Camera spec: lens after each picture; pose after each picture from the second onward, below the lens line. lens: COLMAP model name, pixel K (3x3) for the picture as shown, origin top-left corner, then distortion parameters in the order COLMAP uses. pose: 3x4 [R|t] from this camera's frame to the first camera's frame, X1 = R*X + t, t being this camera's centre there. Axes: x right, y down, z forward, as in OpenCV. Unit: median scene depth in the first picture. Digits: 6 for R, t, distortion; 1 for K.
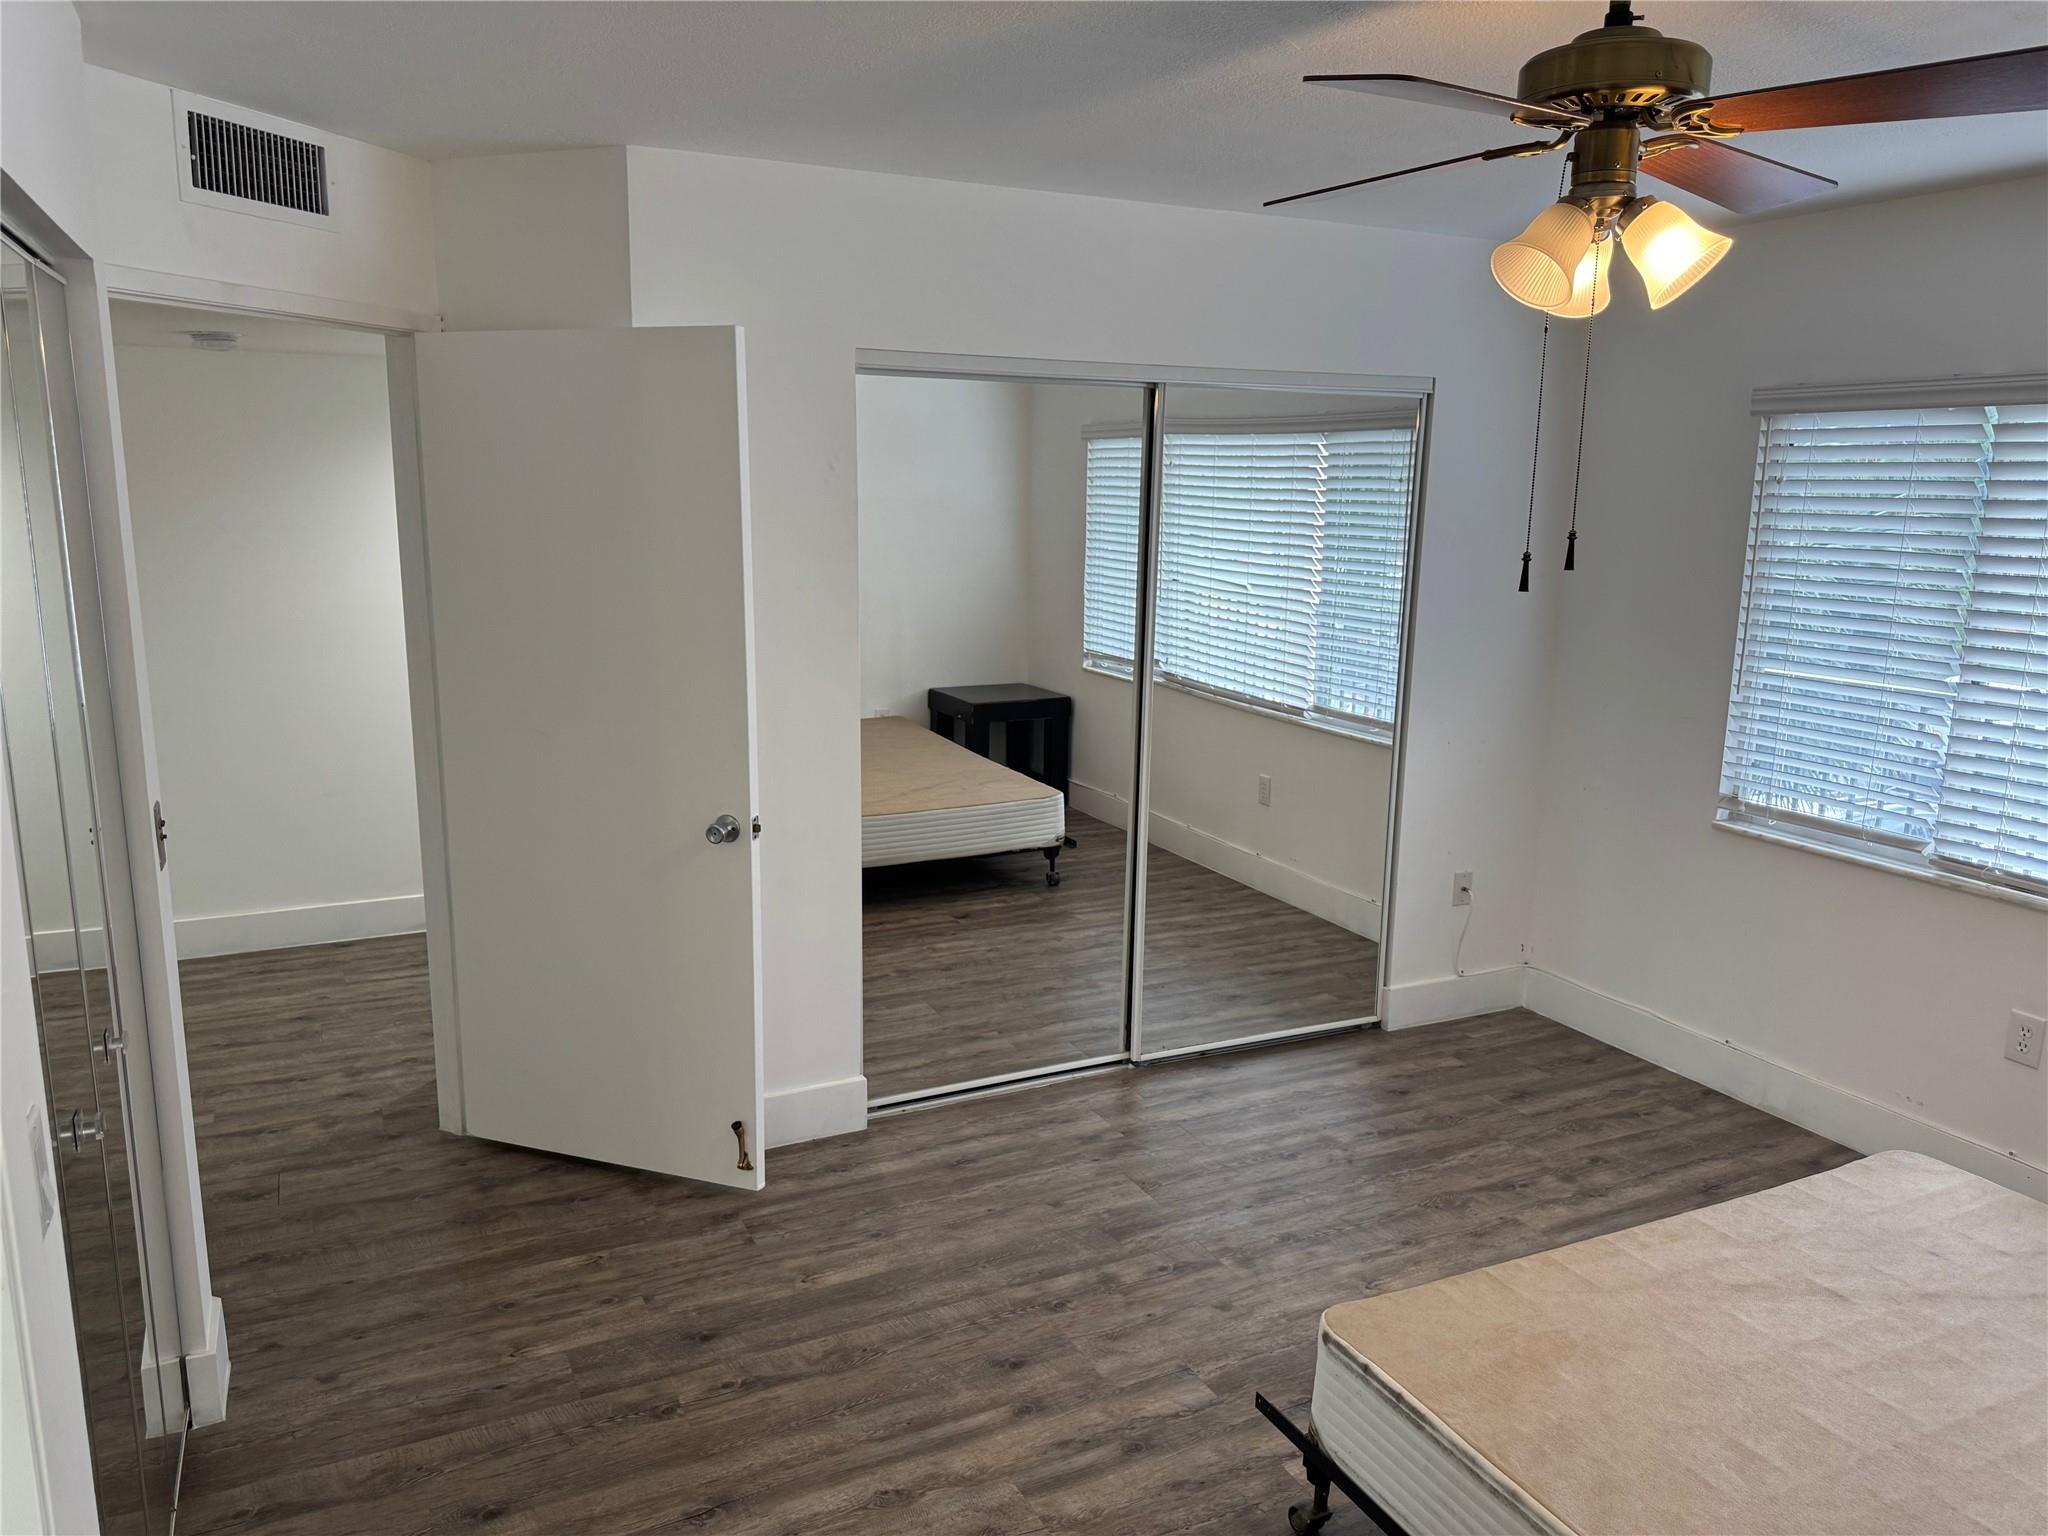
lens RADIAL K [[1452.4, 0, 1019.5], [0, 1452.4, 764.2], [0, 0, 1]] dist [0.036873, -0.058940]
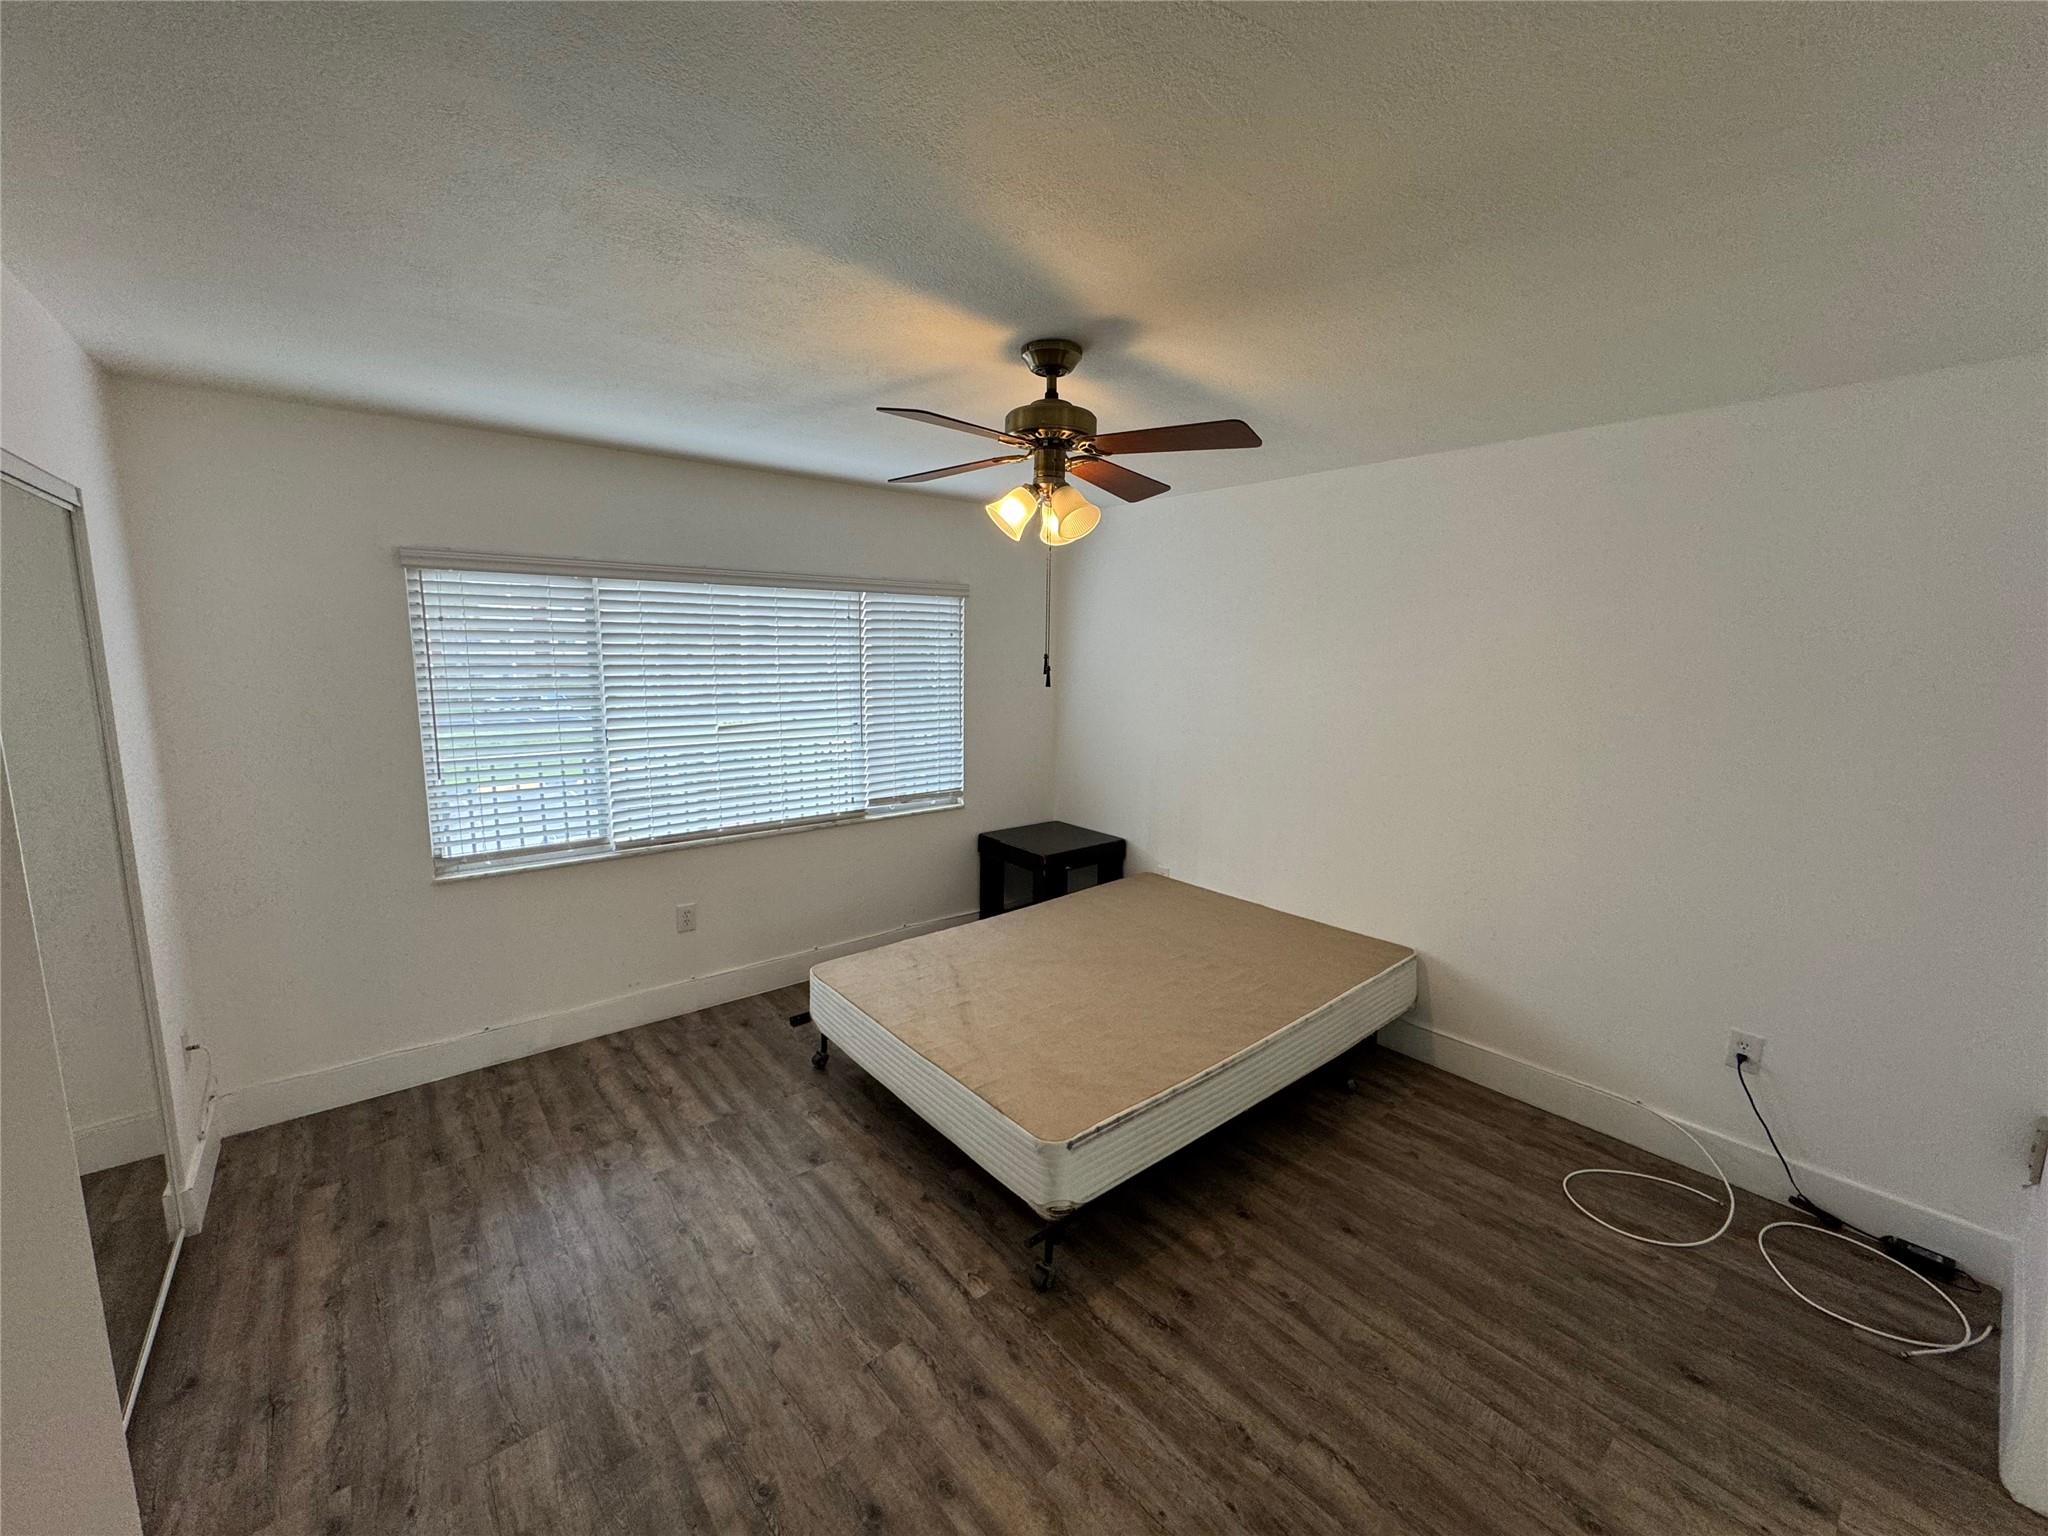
lens RADIAL K [[817.8, 0, 1020.7], [0, 817.8, 771.7], [0, 0, 1]] dist [-0.003236, 0.000852]
pose [[-0.227478, -0.177276, 0.957511, -0.379162], [0.169187, 0.961140, 0.218142, -0.146844], [-0.958973, 0.211621, -0.188646, 0.725273]]
